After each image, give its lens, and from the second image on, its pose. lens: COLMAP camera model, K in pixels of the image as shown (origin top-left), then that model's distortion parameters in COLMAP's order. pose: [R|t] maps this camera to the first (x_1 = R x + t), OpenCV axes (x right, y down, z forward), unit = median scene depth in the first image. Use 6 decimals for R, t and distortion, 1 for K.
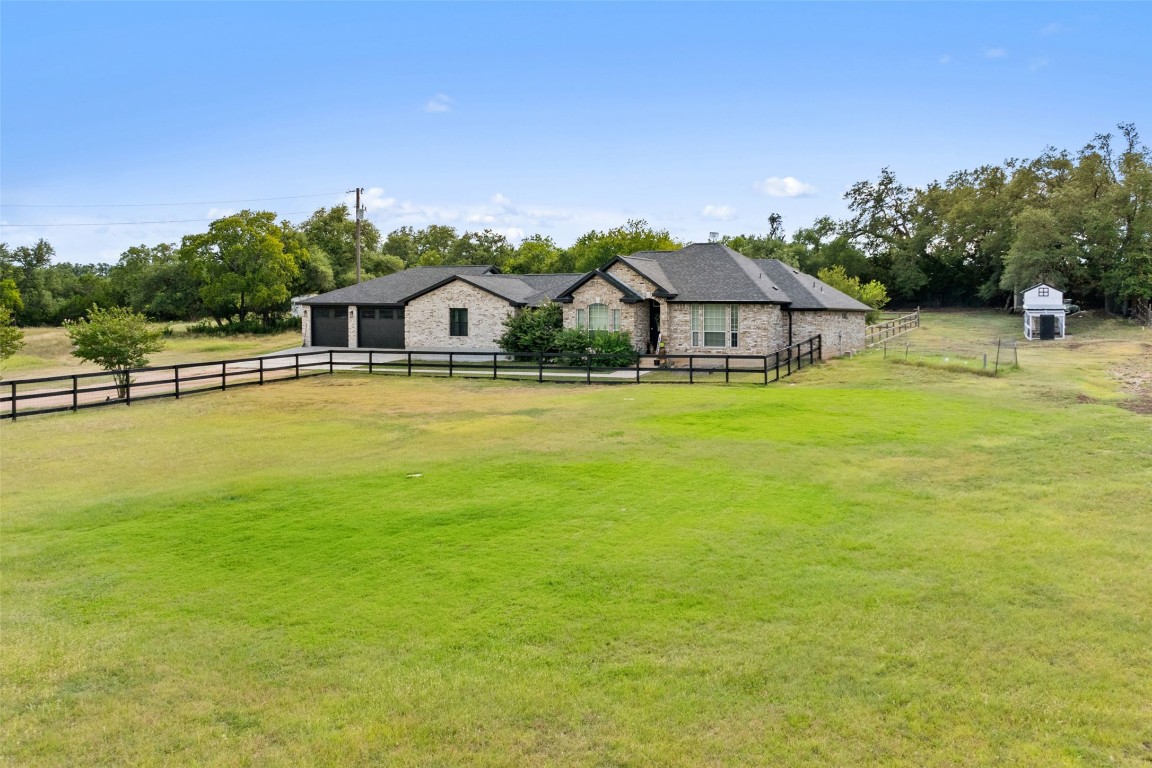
lens RADIAL K [[1001.9, 0, 576.9], [0, 1001.9, 406.9], [0, 0, 1]] dist [-0.010843, -0.003626]
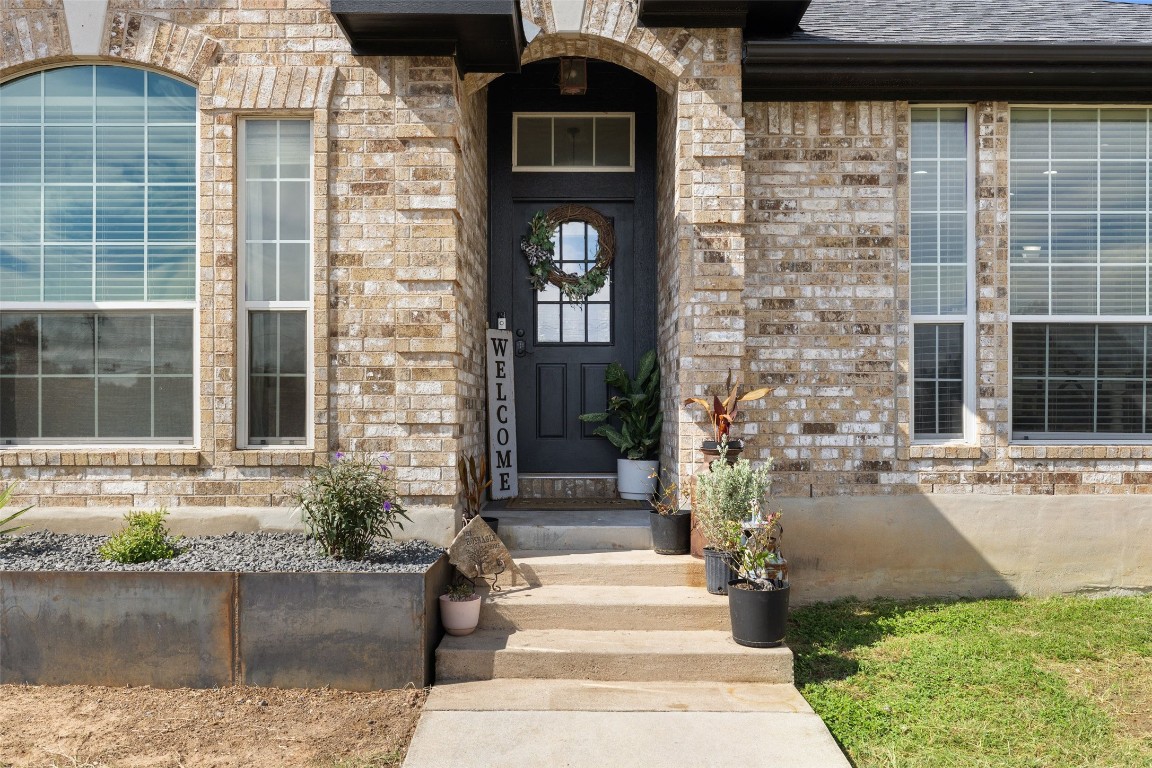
lens RADIAL K [[1001.9, 0, 576.9], [0, 1001.9, 406.9], [0, 0, 1]] dist [-0.010843, -0.003626]
pose [[0.886666, -0.005094, 0.462382, 0.015464], [0.052508, 0.994581, -0.089732, -0.047129], [-0.459419, 0.103841, 0.882129, 0.775179]]
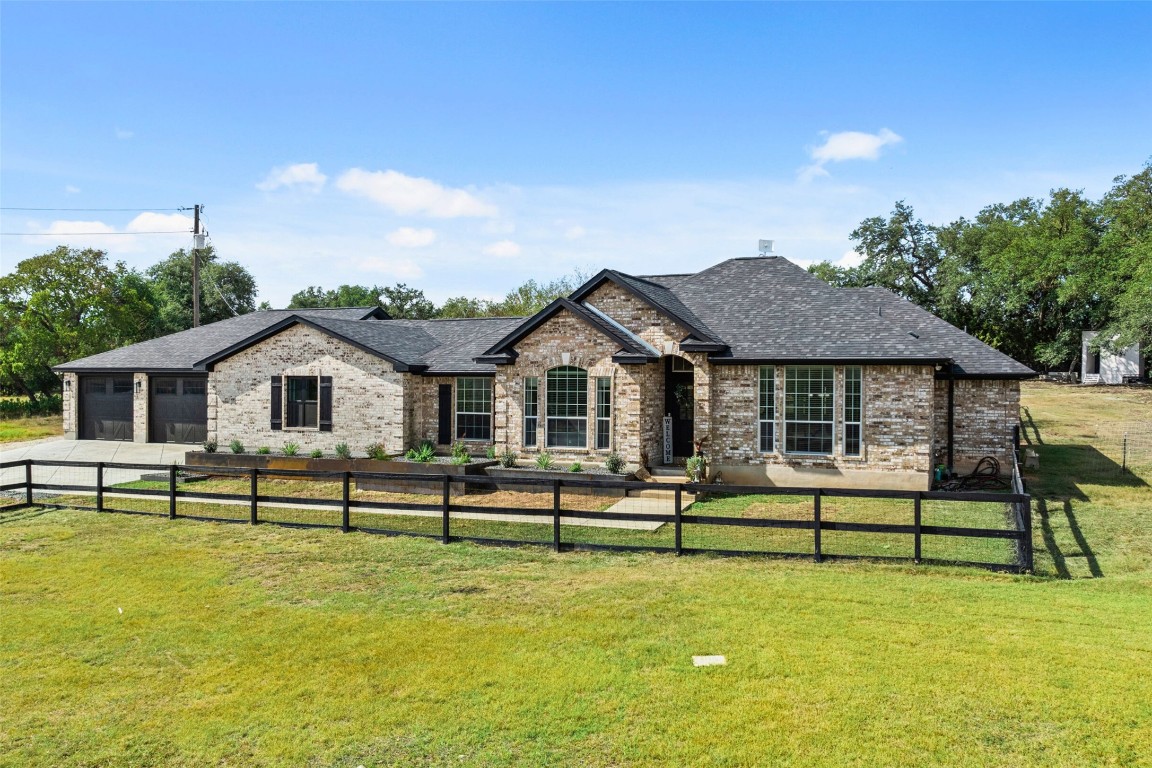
lens RADIAL K [[1001.9, 0, 576.9], [0, 1001.9, 406.9], [0, 0, 1]] dist [-0.010843, -0.003626]
pose [[0.997490, -0.002999, 0.070745, -0.008055], [0.007976, 0.997503, -0.070177, -0.041444], [-0.070358, 0.070566, 0.995023, 0.439736]]
